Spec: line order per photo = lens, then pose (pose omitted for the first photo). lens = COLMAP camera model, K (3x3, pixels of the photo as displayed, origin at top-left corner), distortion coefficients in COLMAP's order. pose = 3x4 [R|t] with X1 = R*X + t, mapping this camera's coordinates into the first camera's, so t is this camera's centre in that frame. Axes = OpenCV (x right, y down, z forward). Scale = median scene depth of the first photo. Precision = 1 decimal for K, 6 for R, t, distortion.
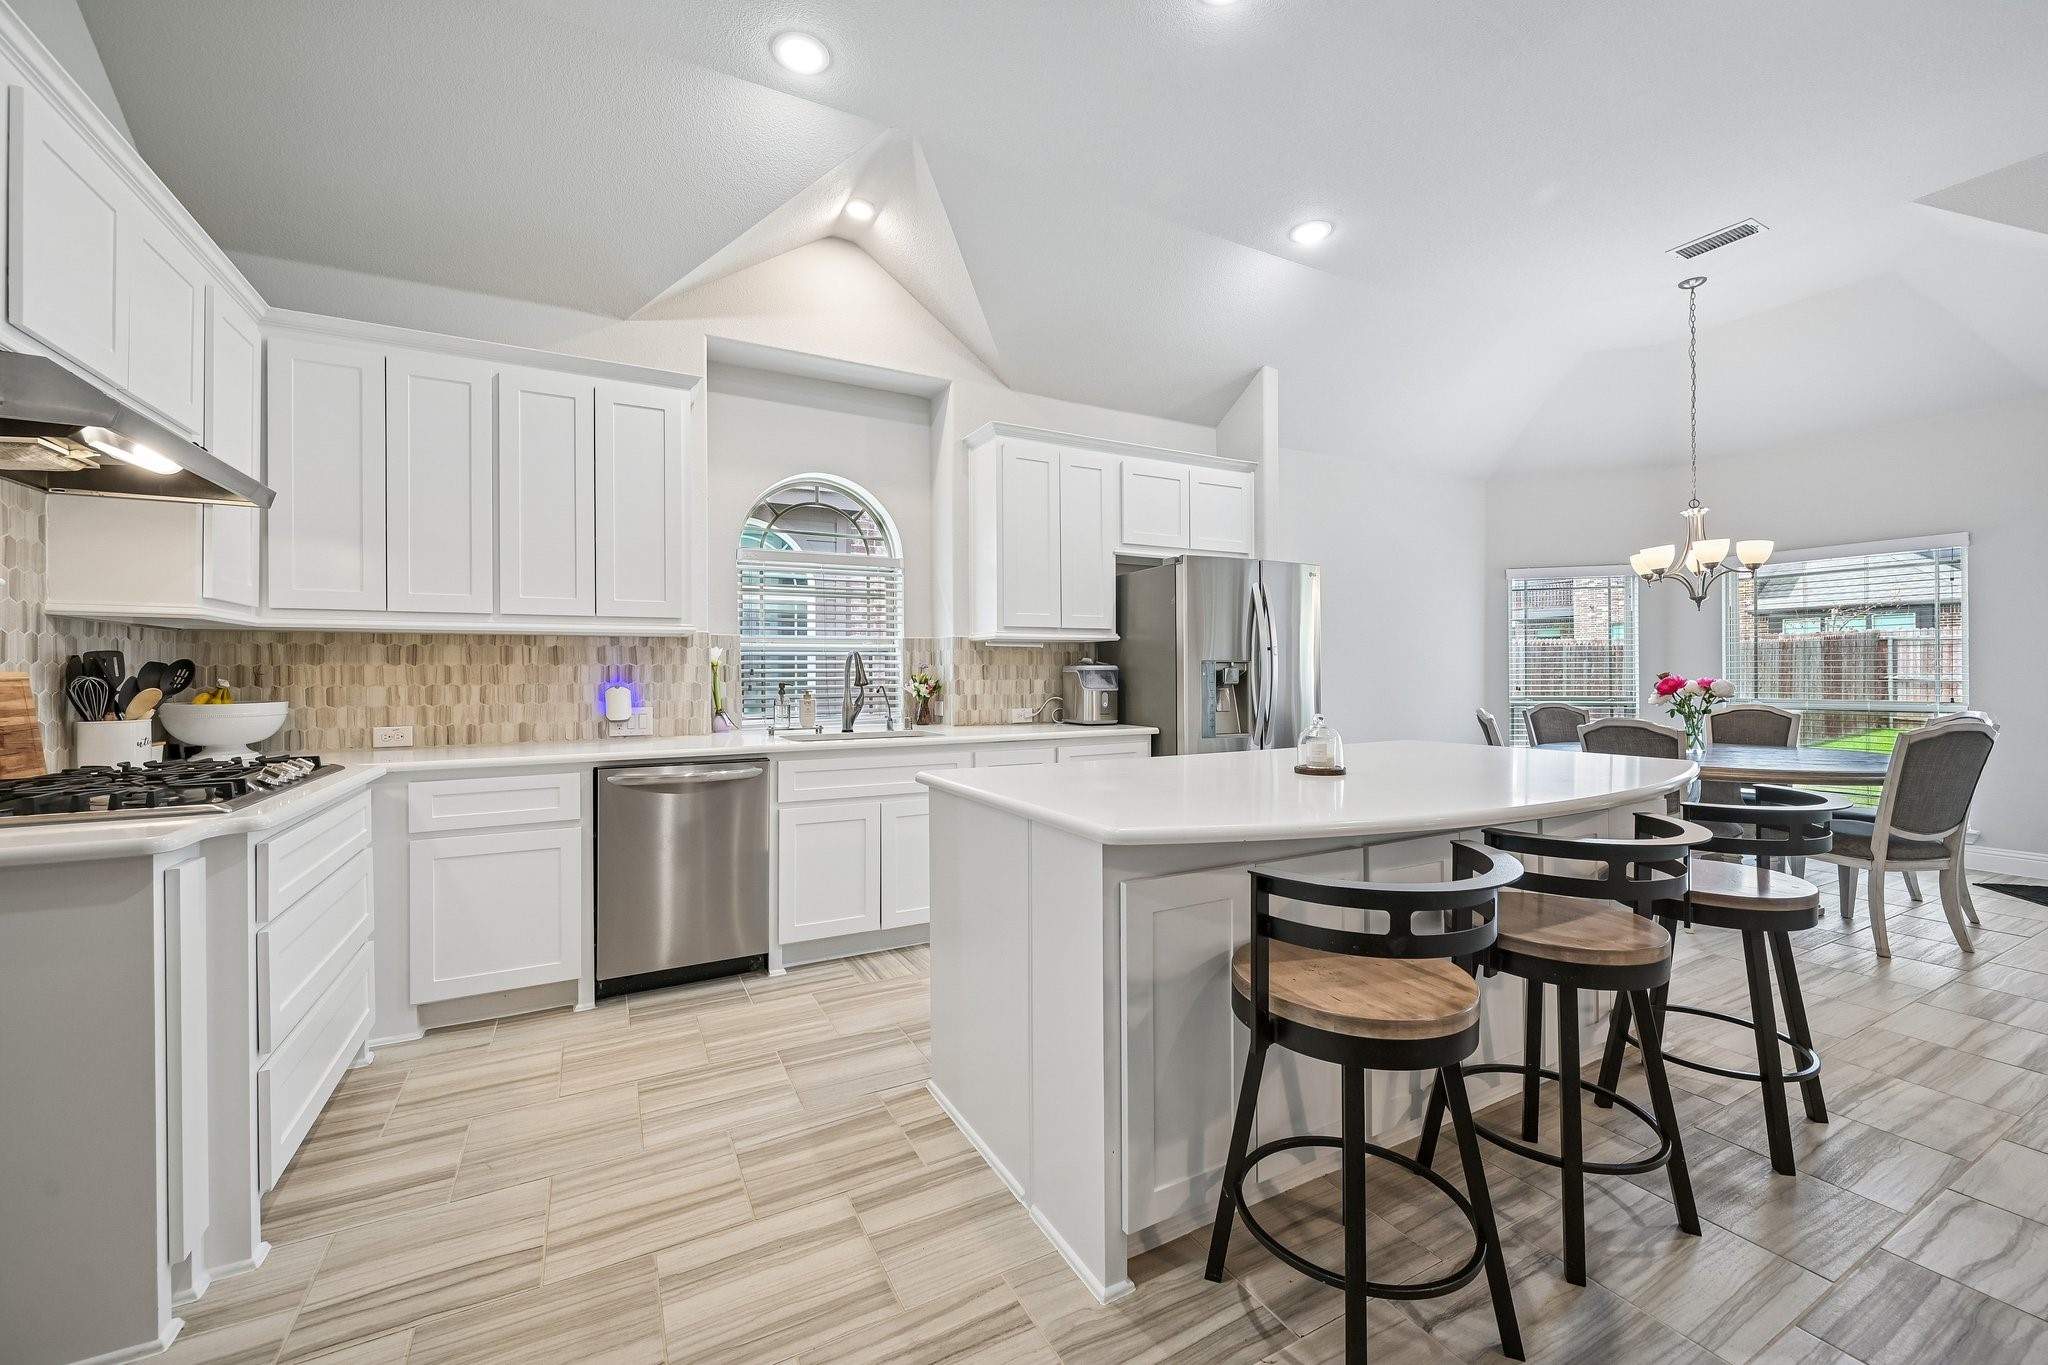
lens RADIAL K [[813.4, 0, 1030.9], [0, 813.4, 673.8], [0, 0, 1]] dist [-0.000278, -0.000068]
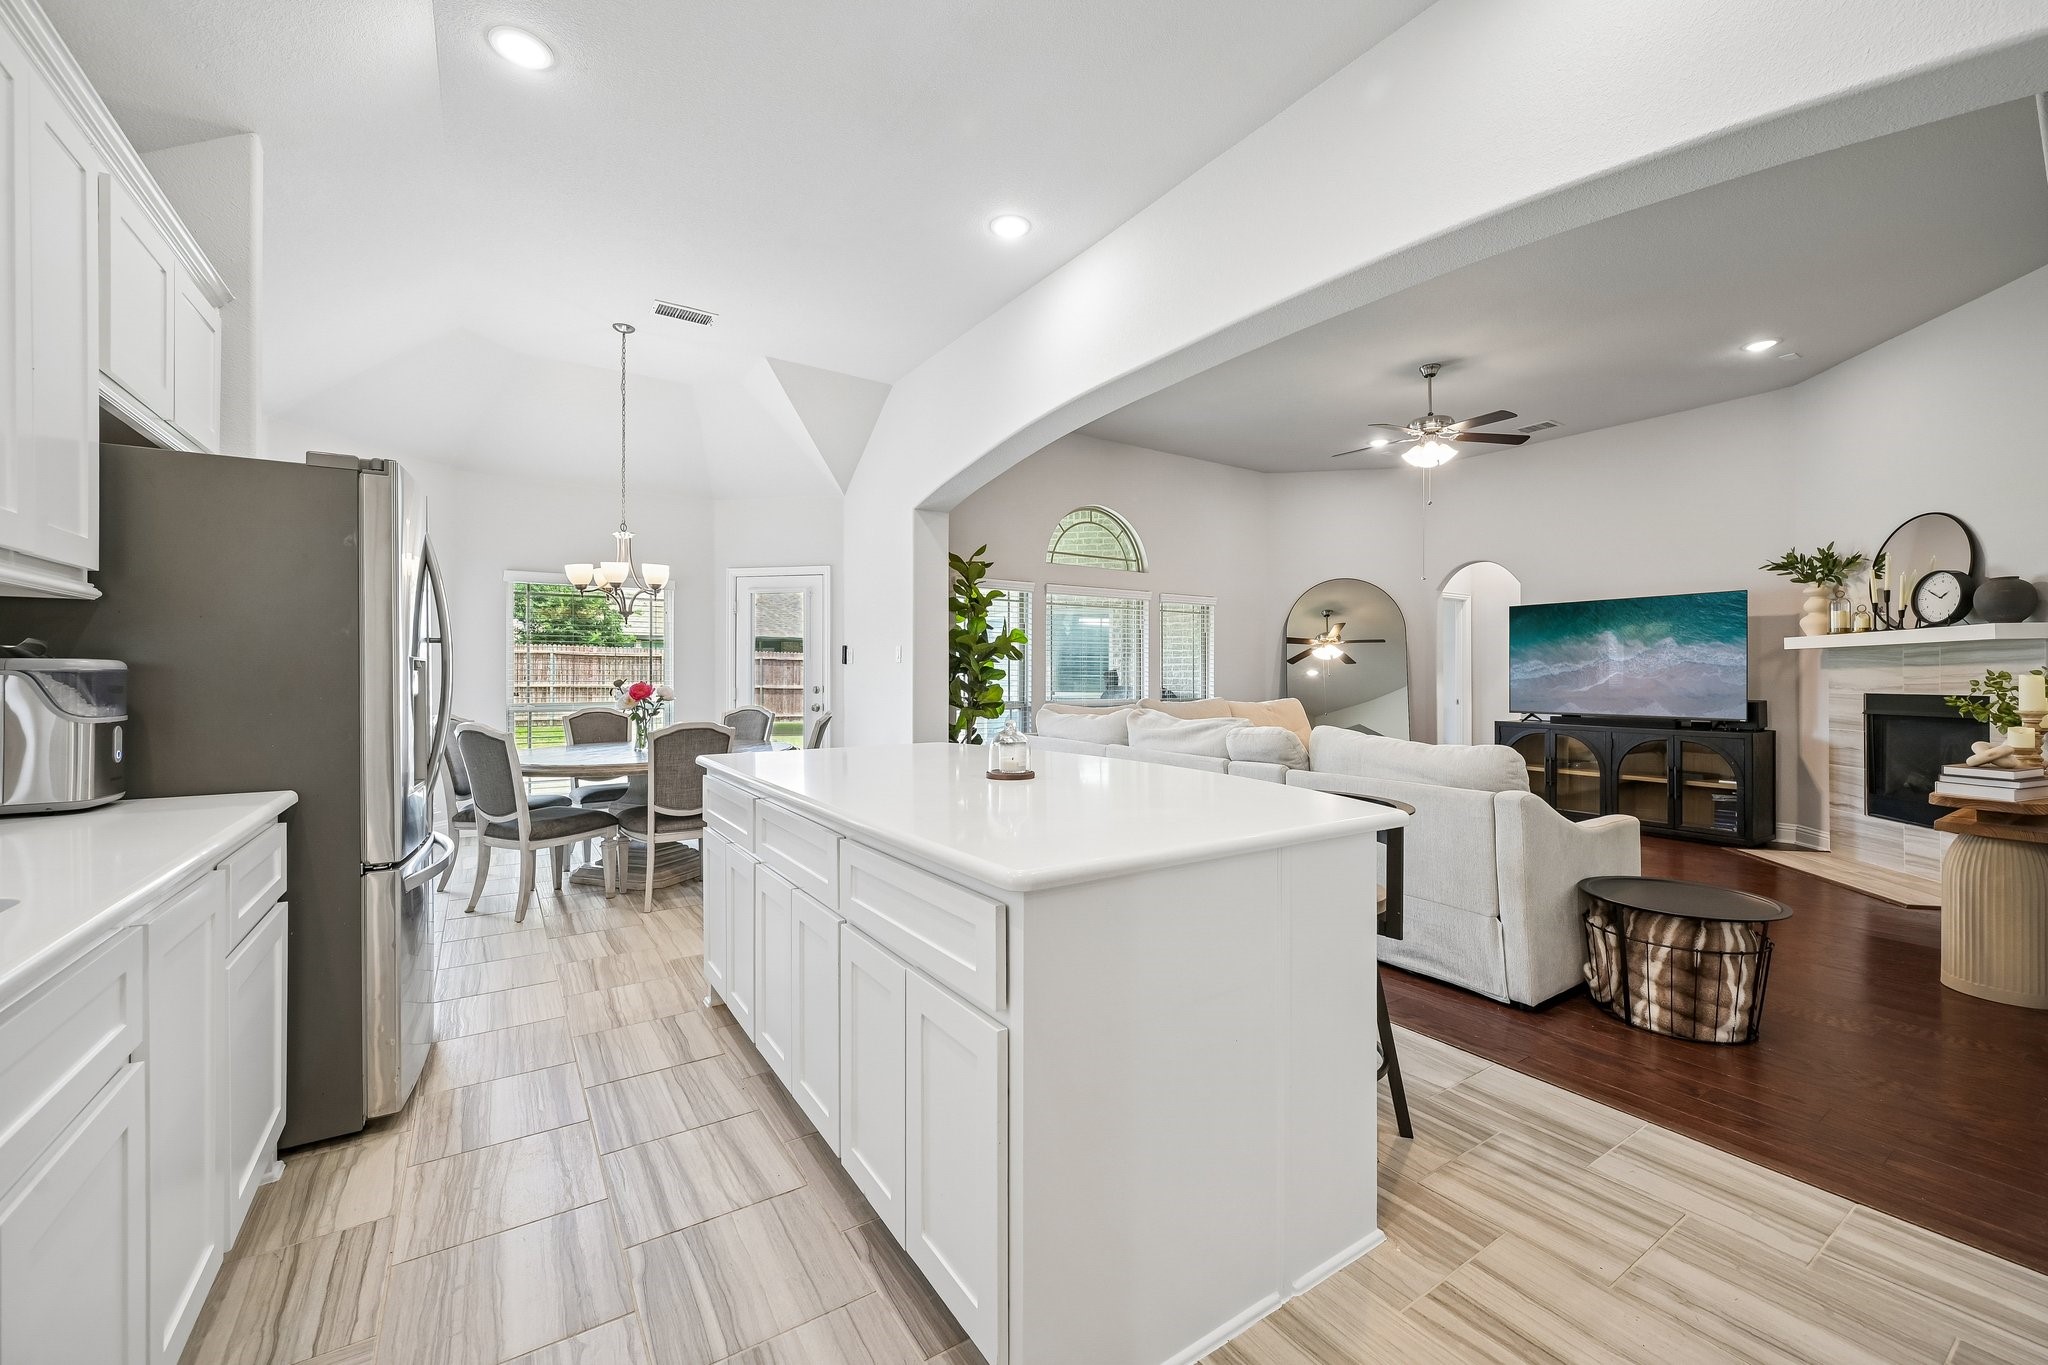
lens RADIAL K [[813.4, 0, 1030.9], [0, 813.4, 673.8], [0, 0, 1]] dist [-0.000278, -0.000068]
pose [[-0.098706, 0.007131, 0.995091, -0.467096], [0.004627, 0.999967, -0.006707, 0.001604], [-0.995106, 0.003942, -0.098736, 0.756040]]
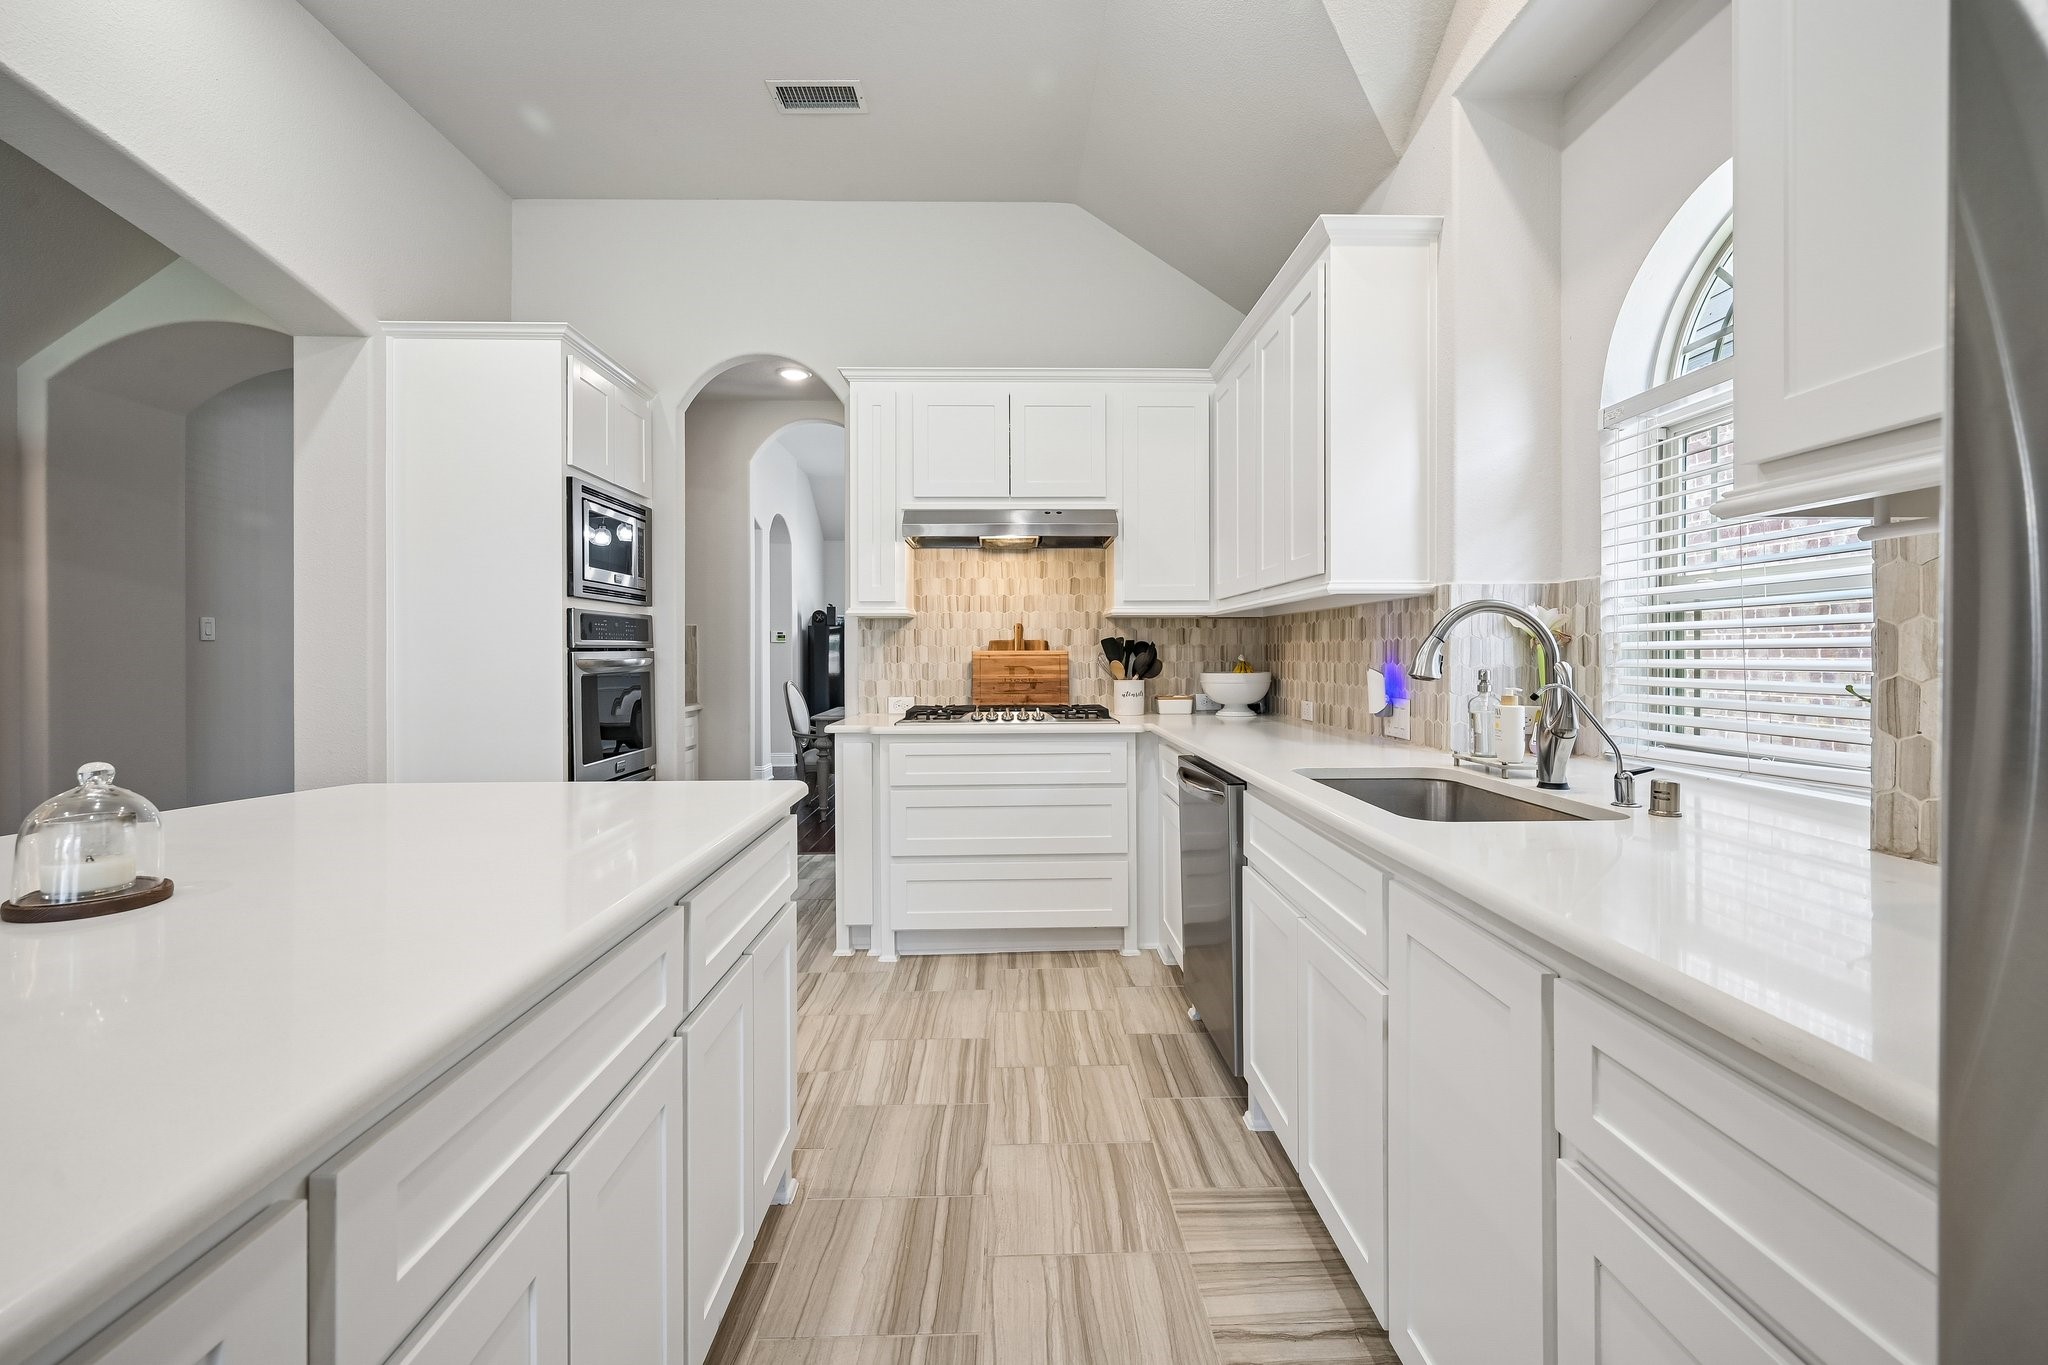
lens RADIAL K [[887.8, 0, 1023.9], [0, 887.8, 654.0], [0, 0, 1]] dist [0.001806, 0.000189]
pose [[-0.456715, 0.007725, -0.889580, 0.387620], [0.004405, 0.999970, 0.006422, -0.004687], [0.889602, -0.000985, -0.456735, 1.162990]]
